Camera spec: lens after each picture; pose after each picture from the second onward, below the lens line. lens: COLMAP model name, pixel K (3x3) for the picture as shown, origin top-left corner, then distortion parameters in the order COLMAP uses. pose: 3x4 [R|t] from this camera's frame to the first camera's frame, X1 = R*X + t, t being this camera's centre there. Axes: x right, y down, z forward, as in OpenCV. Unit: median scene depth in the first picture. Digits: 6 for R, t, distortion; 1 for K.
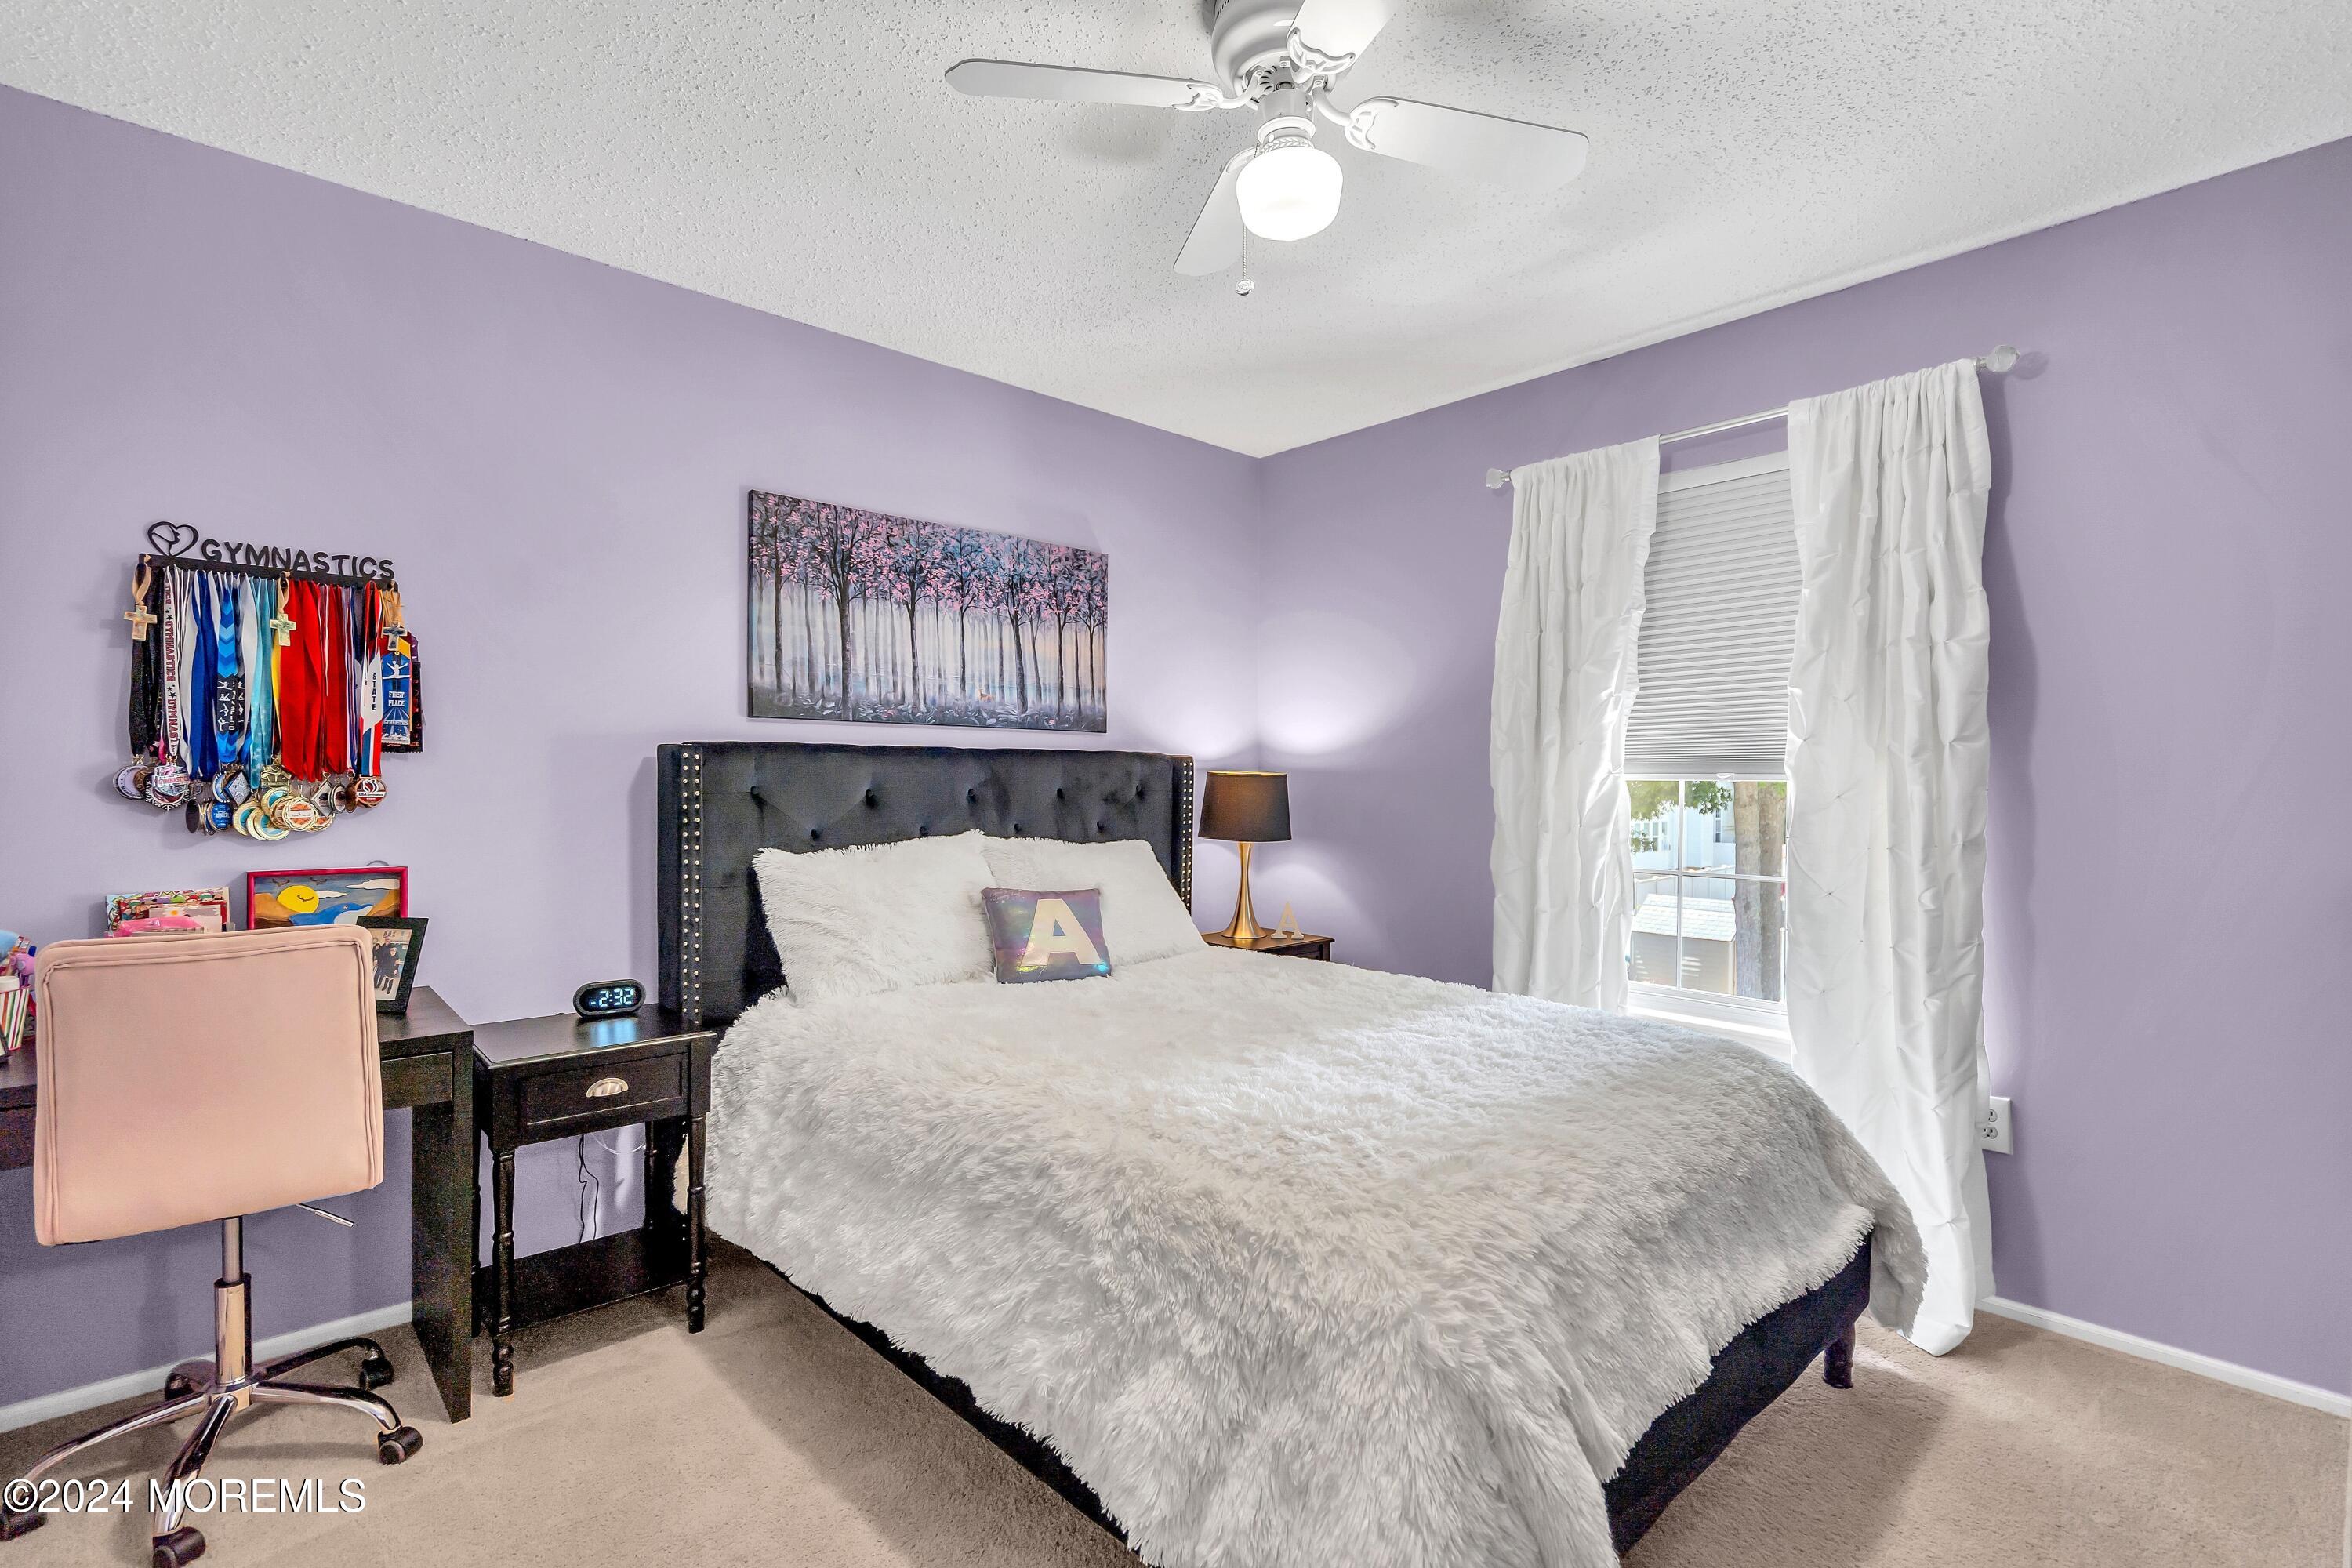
lens RADIAL K [[1085.5, 0, 1172.6], [0, 1085.5, 792.0], [0, 0, 1]] dist [0.003792, -0.000046]
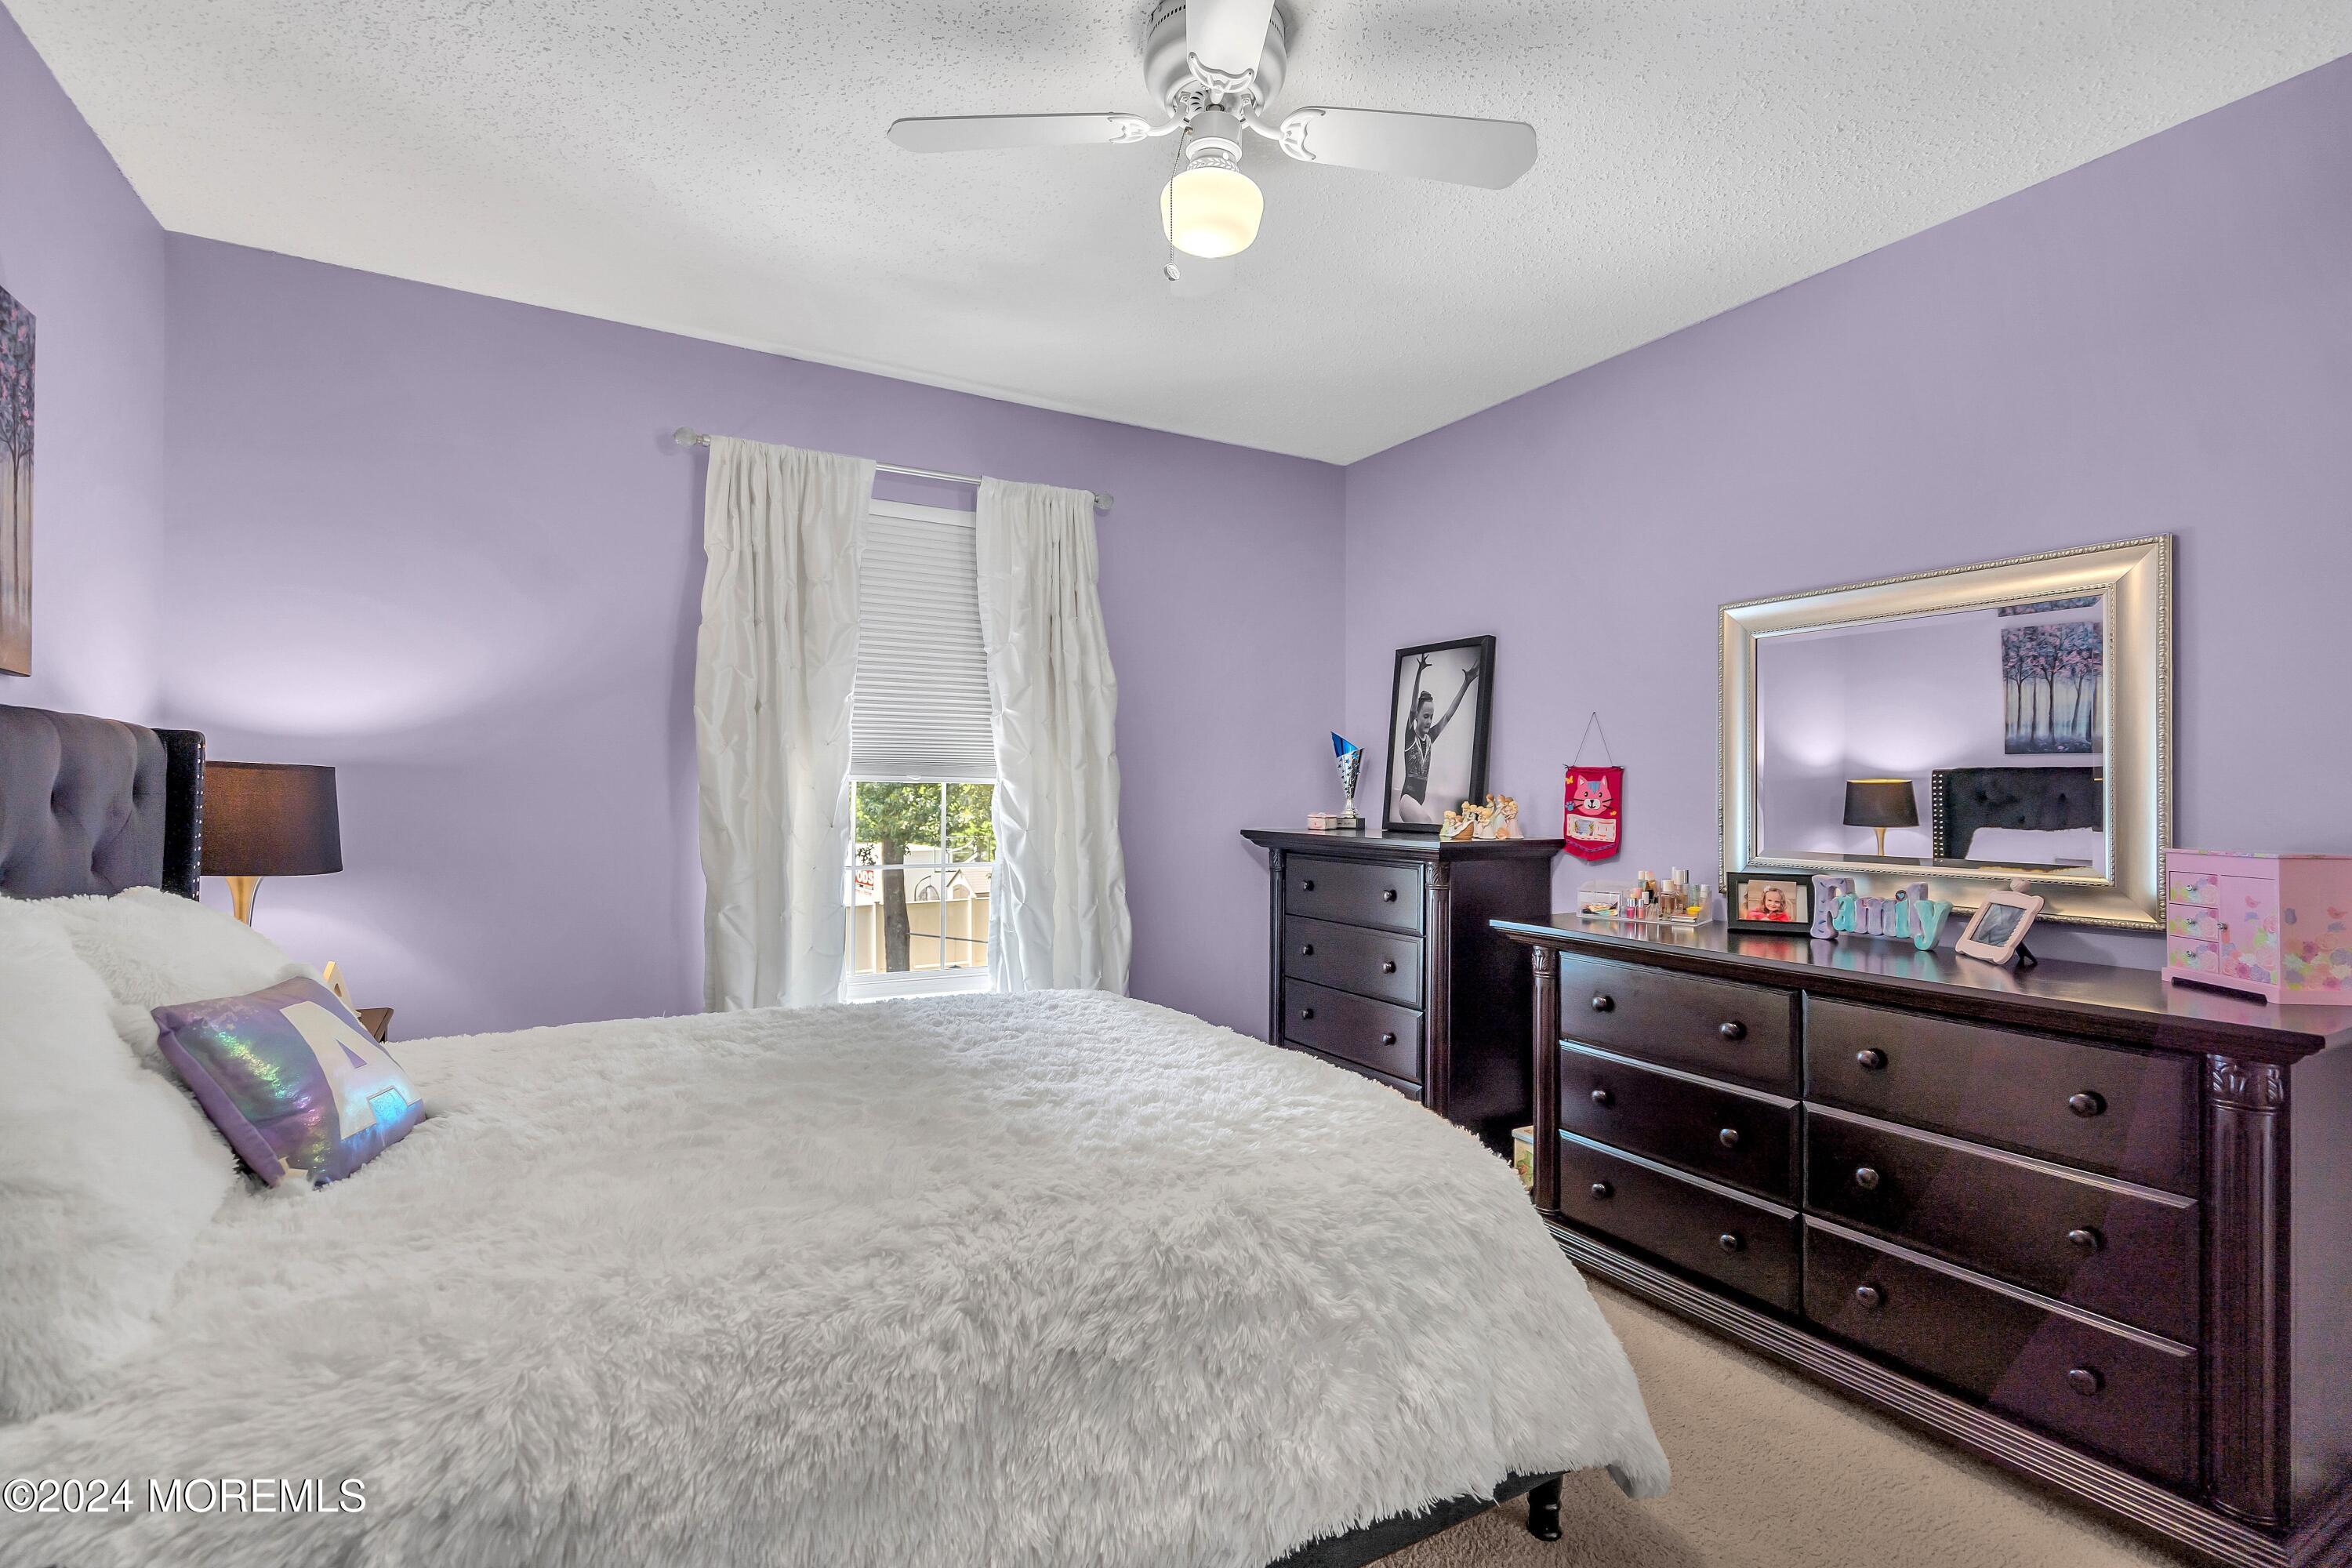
lens RADIAL K [[1059.7, 0, 1170.6], [0, 1059.7, 785.1], [0, 0, 1]] dist [-0.005586, -0.000368]
pose [[0.224065, 0.001813, 0.974572, -0.566523], [-0.000112, 0.999998, -0.001835, -0.005078], [-0.974574, 0.000302, 0.224065, 0.532486]]
